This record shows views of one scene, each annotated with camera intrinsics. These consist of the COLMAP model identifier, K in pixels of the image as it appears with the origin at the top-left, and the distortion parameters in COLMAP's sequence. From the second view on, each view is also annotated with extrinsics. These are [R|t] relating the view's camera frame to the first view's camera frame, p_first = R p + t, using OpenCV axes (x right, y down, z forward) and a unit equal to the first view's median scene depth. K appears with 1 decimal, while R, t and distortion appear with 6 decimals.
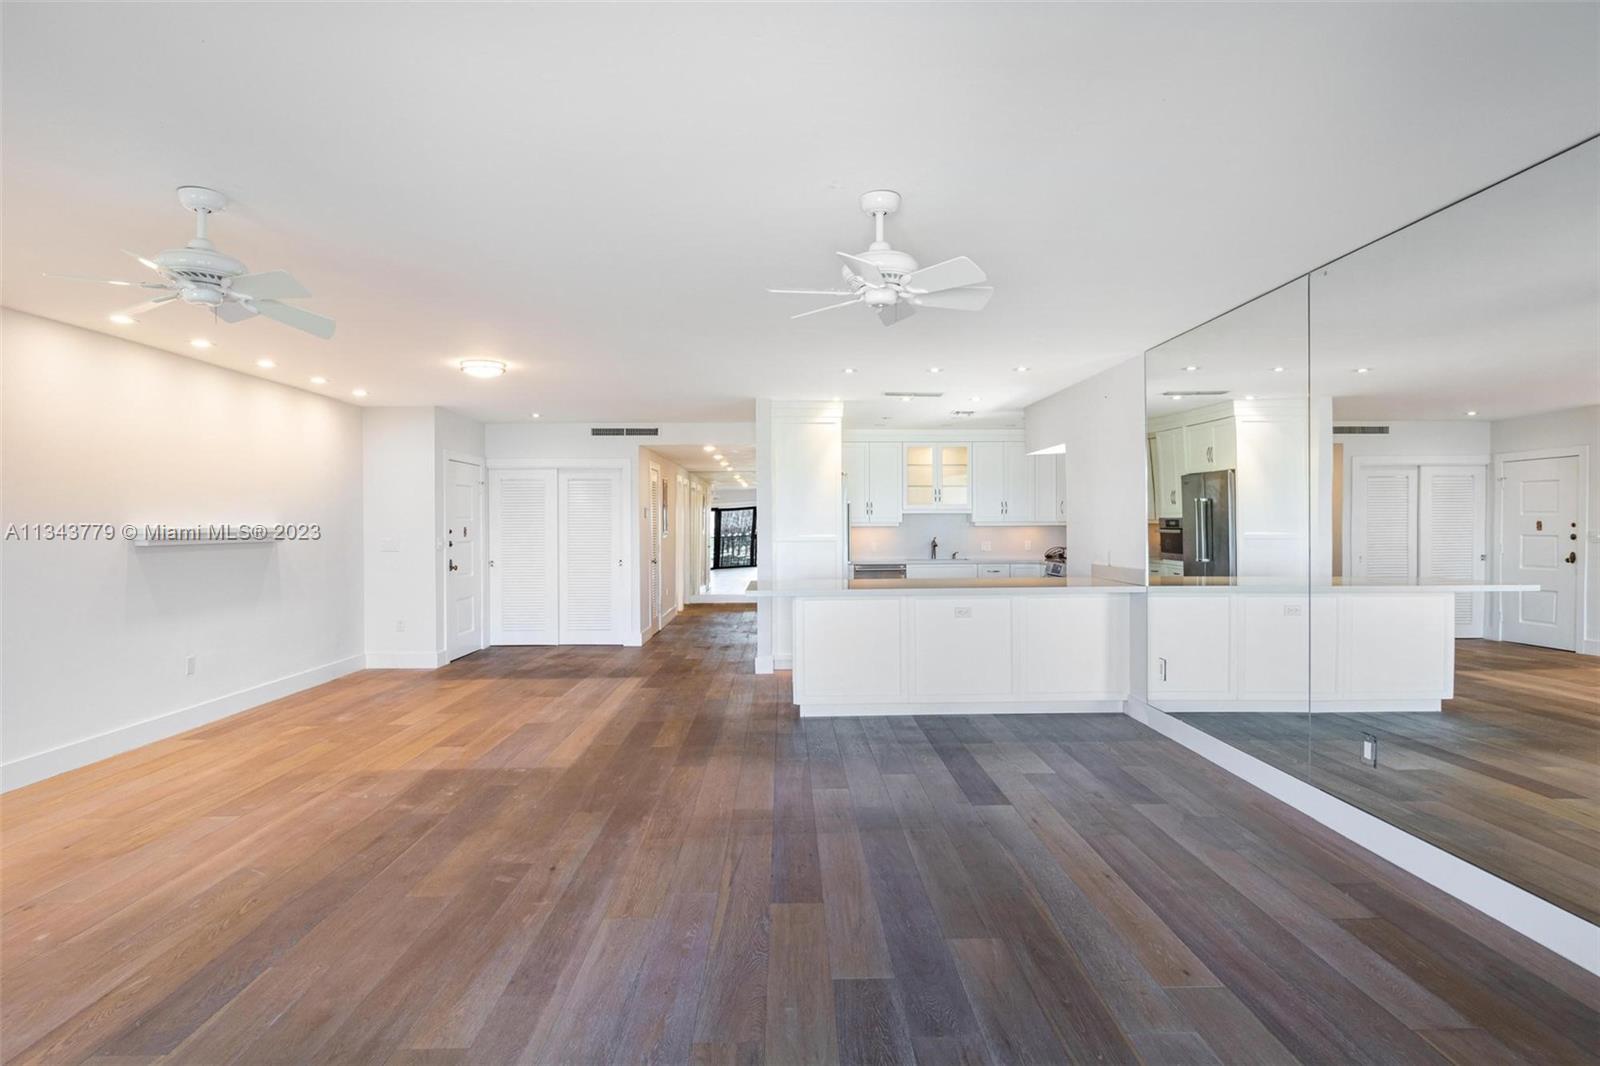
lens RADIAL K [[843.4, 0, 802.0], [0, 843.4, 521.5], [0, 0, 1]] dist [-0.000301, 0.000696]
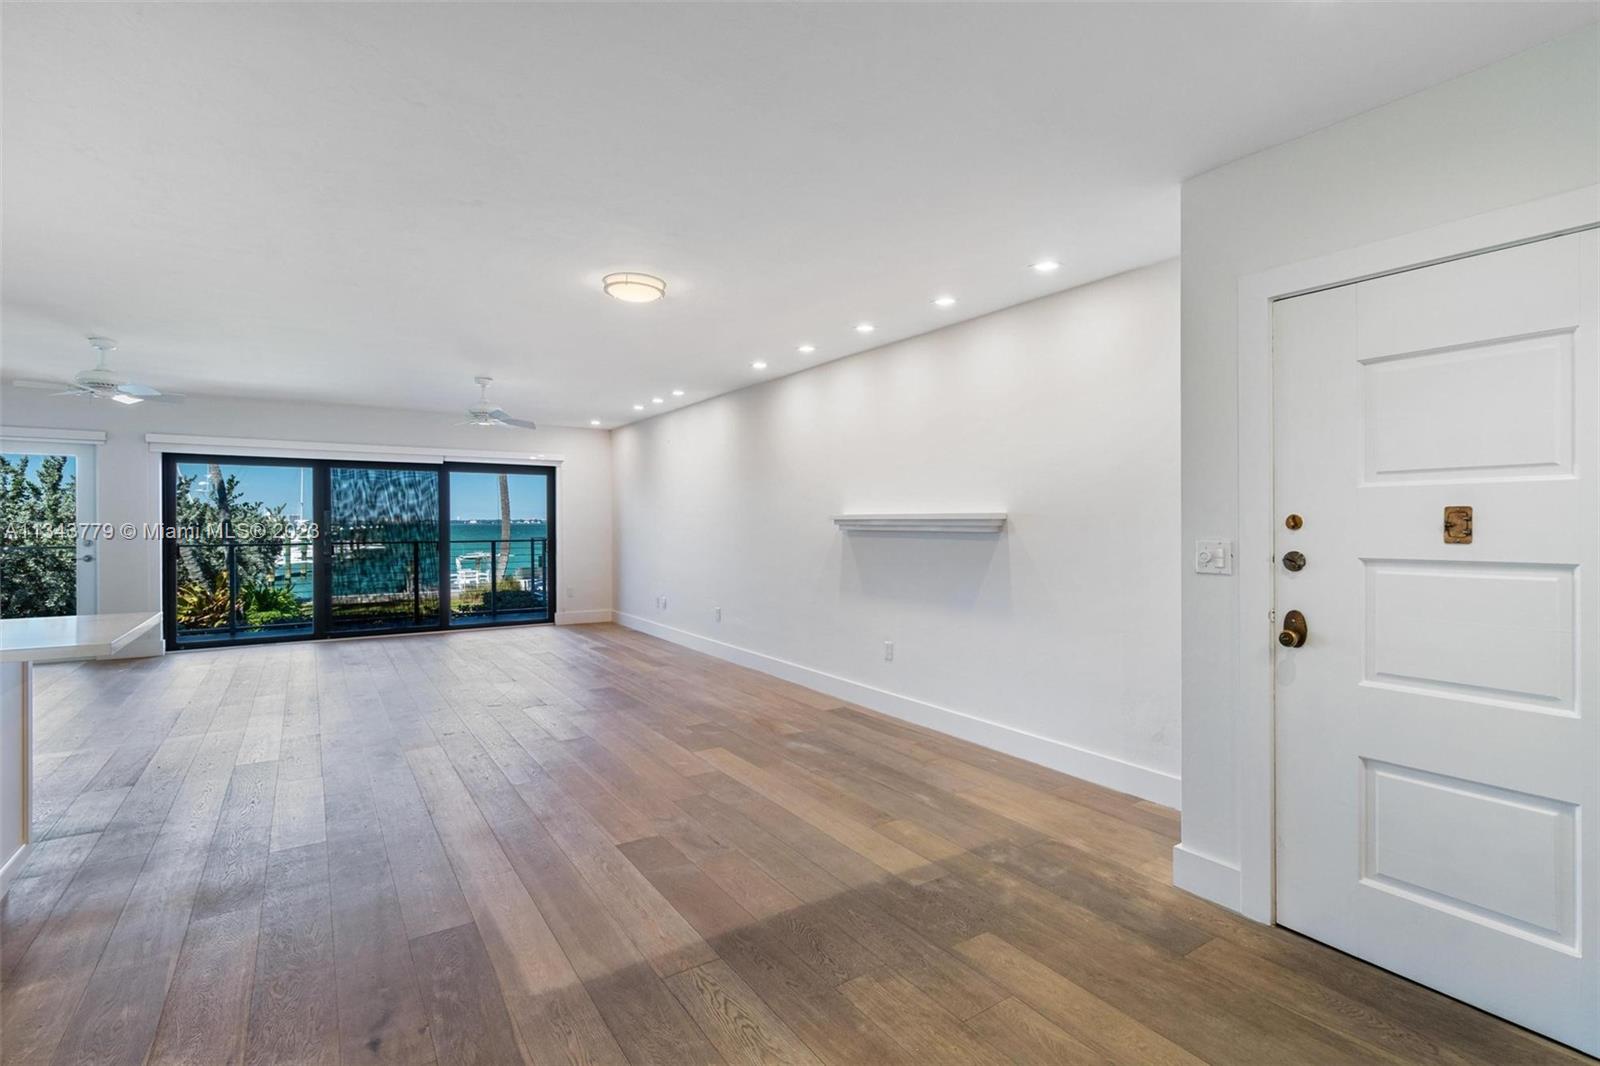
lens RADIAL K [[746.9, 0, 816.2], [0, 746.9, 527.7], [0, 0, 1]] dist [0.011288, 0.001496]
pose [[-0.844768, 0.009272, -0.535053, -0.166571], [0.007248, 0.999956, 0.005885, 0.016036], [0.535084, 0.001093, -0.844798, 1.640907]]
